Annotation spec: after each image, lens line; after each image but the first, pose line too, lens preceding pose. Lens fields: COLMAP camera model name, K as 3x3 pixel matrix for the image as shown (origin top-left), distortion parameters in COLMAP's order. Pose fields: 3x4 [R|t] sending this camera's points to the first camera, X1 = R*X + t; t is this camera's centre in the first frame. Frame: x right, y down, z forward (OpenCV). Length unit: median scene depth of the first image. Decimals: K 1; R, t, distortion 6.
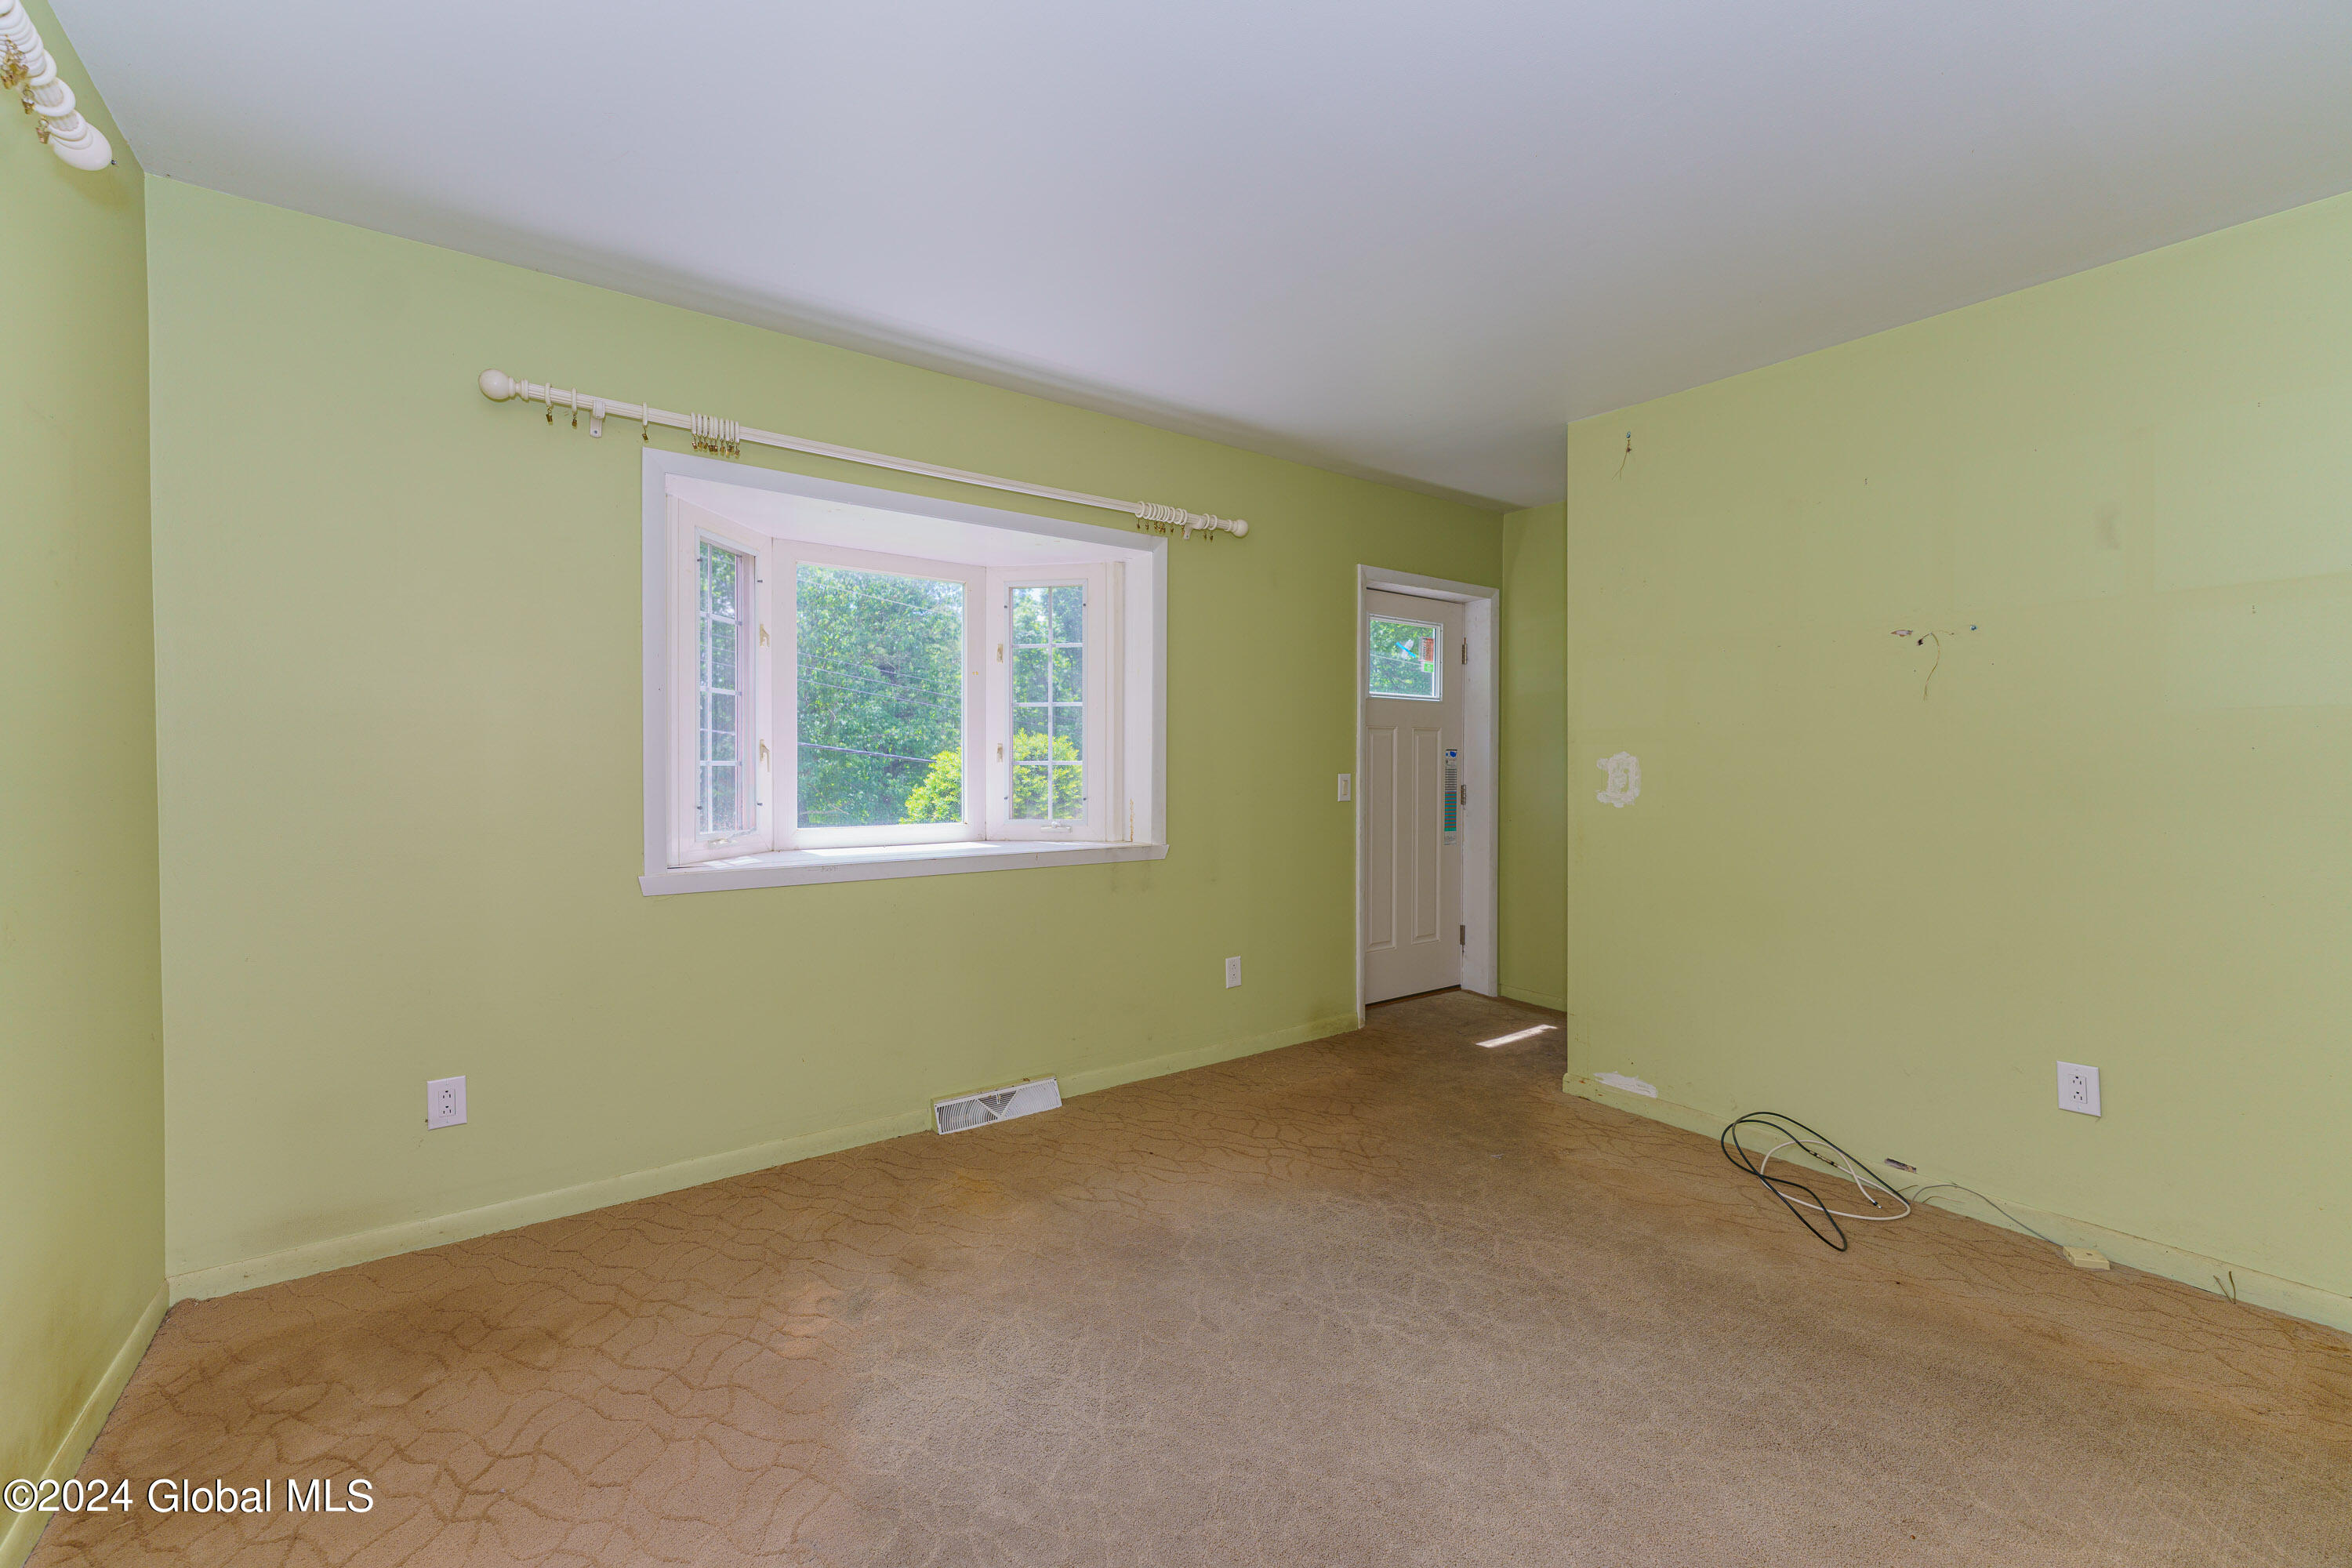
lens RADIAL K [[957.9, 0, 1167.6], [0, 957.9, 785.7], [0, 0, 1]] dist [0.007500, -0.001956]
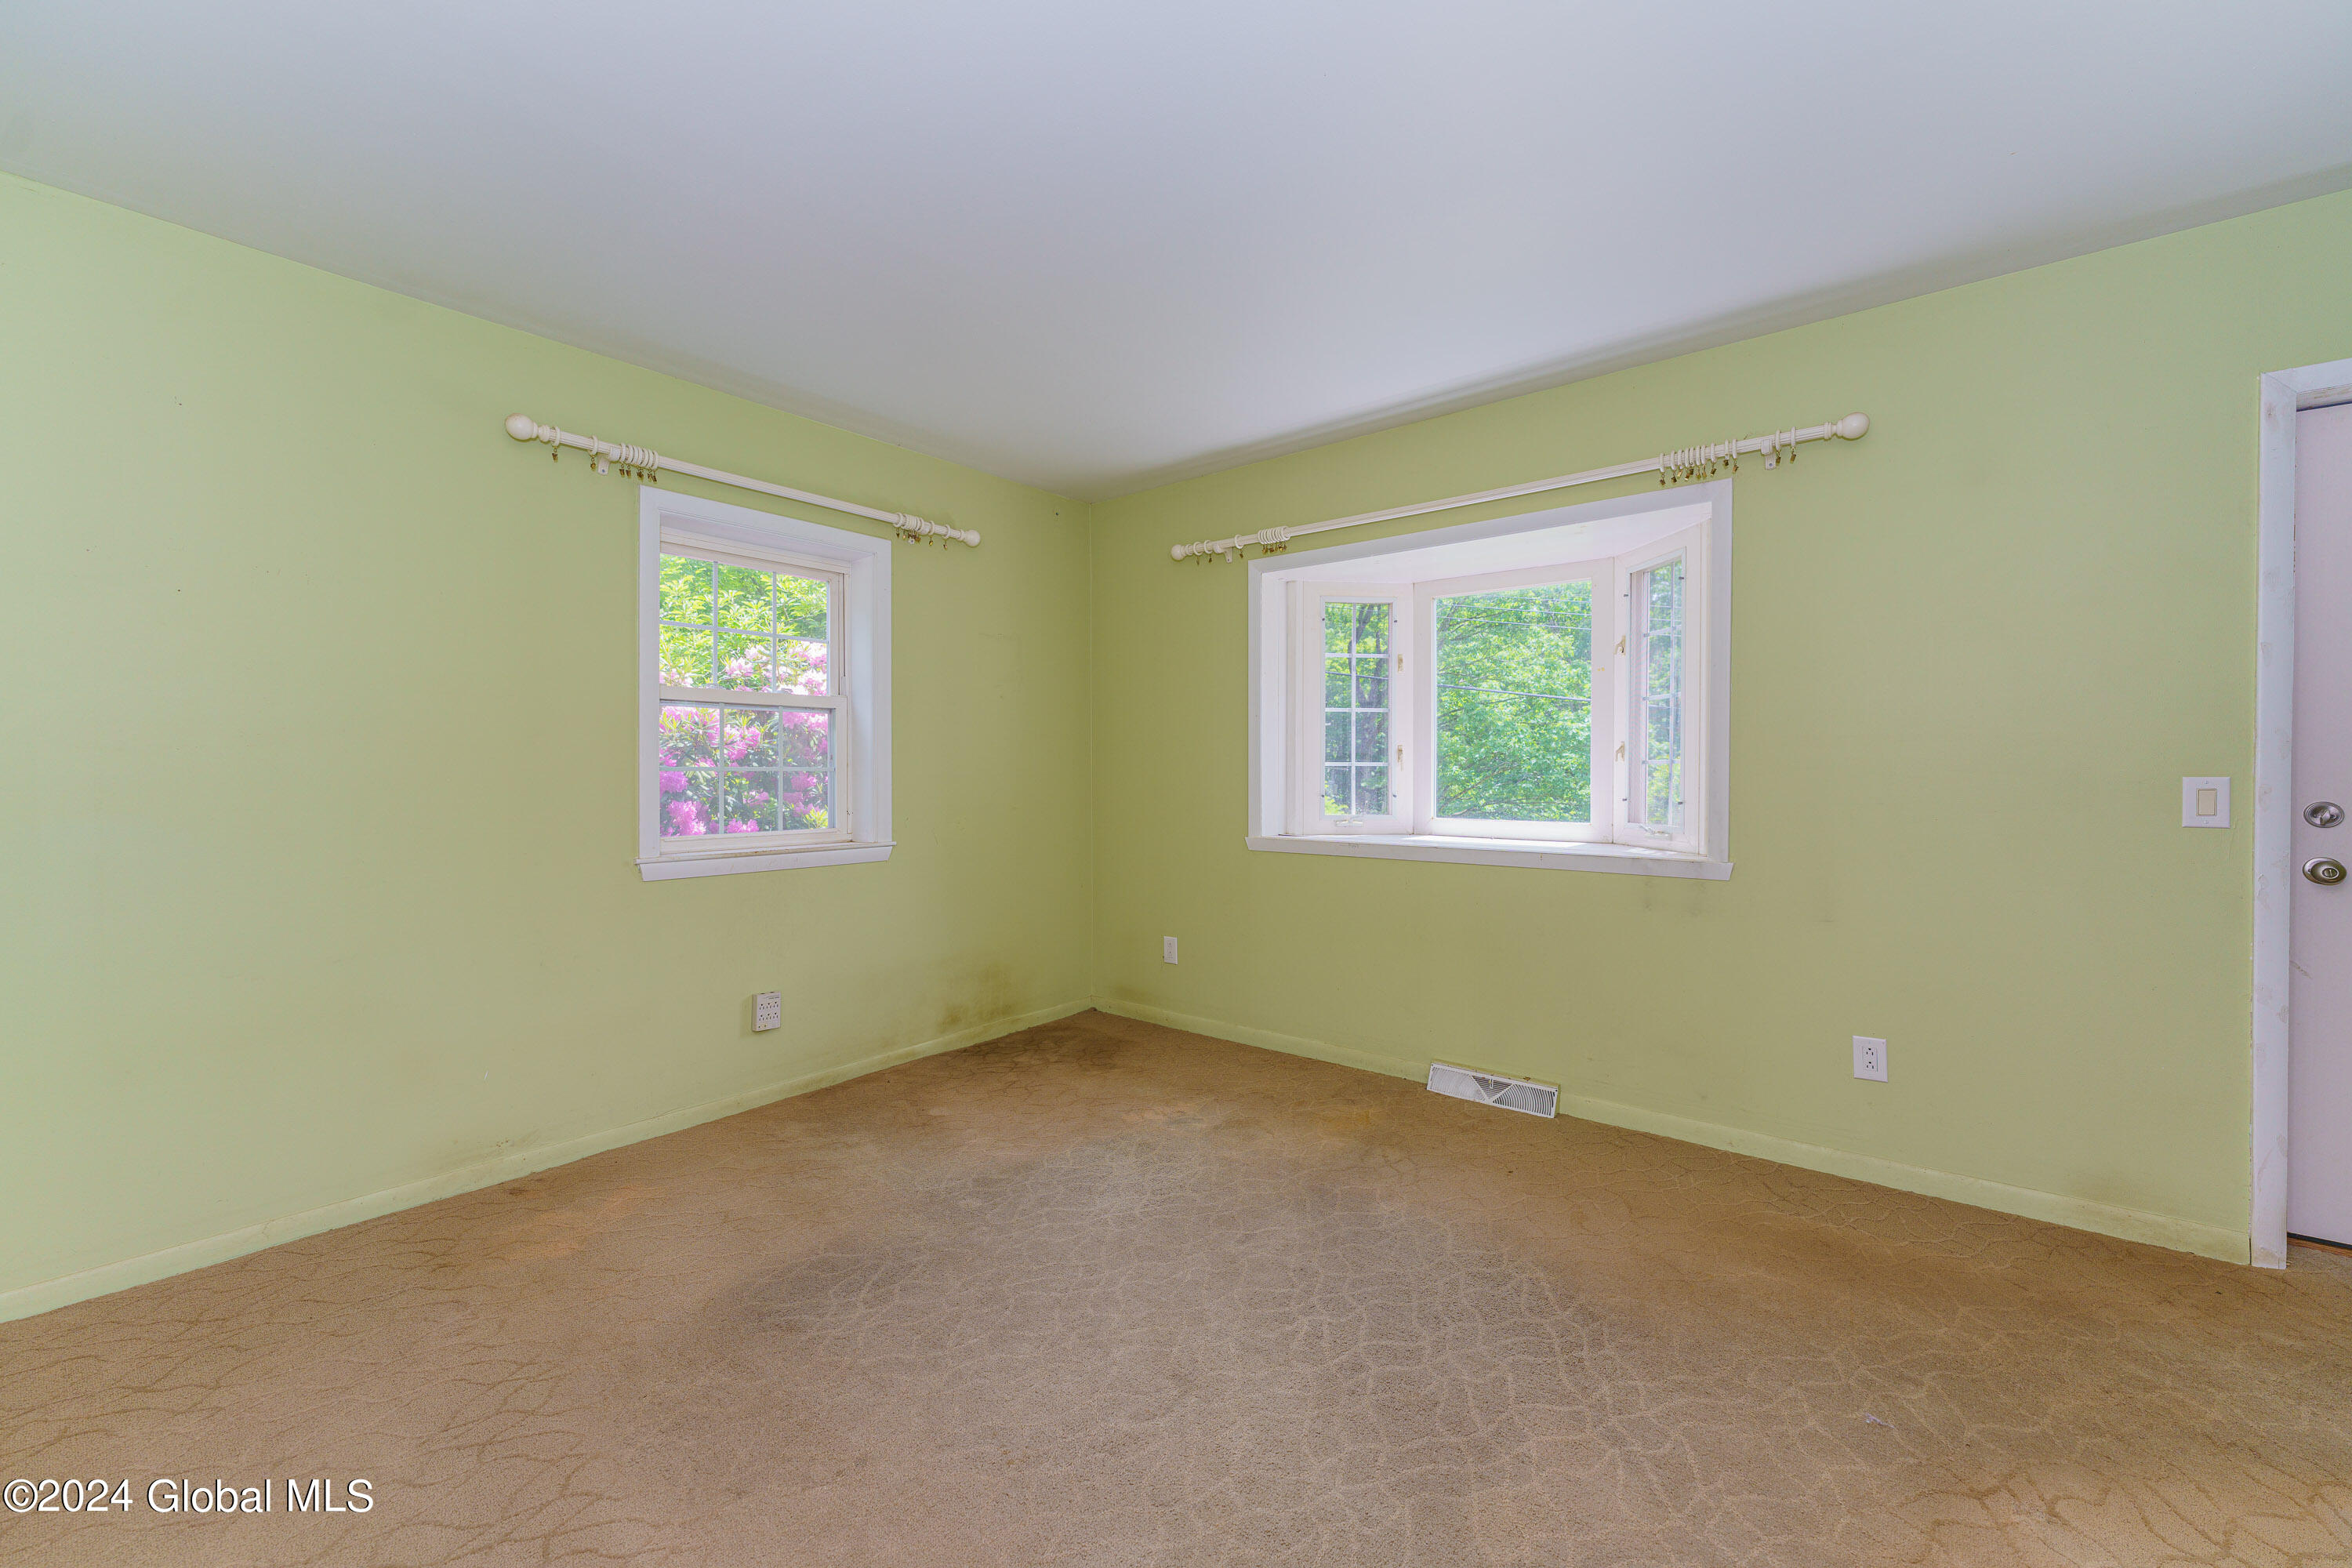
lens RADIAL K [[957.9, 0, 1138.9], [0, 957.9, 776.7], [0, 0, 1]] dist [0.007500, -0.001956]
pose [[0.231293, 0.010015, -0.972833, 0.758610], [-0.013301, 0.999886, 0.007131, -0.010086], [0.972793, 0.011290, 0.231400, 0.386971]]
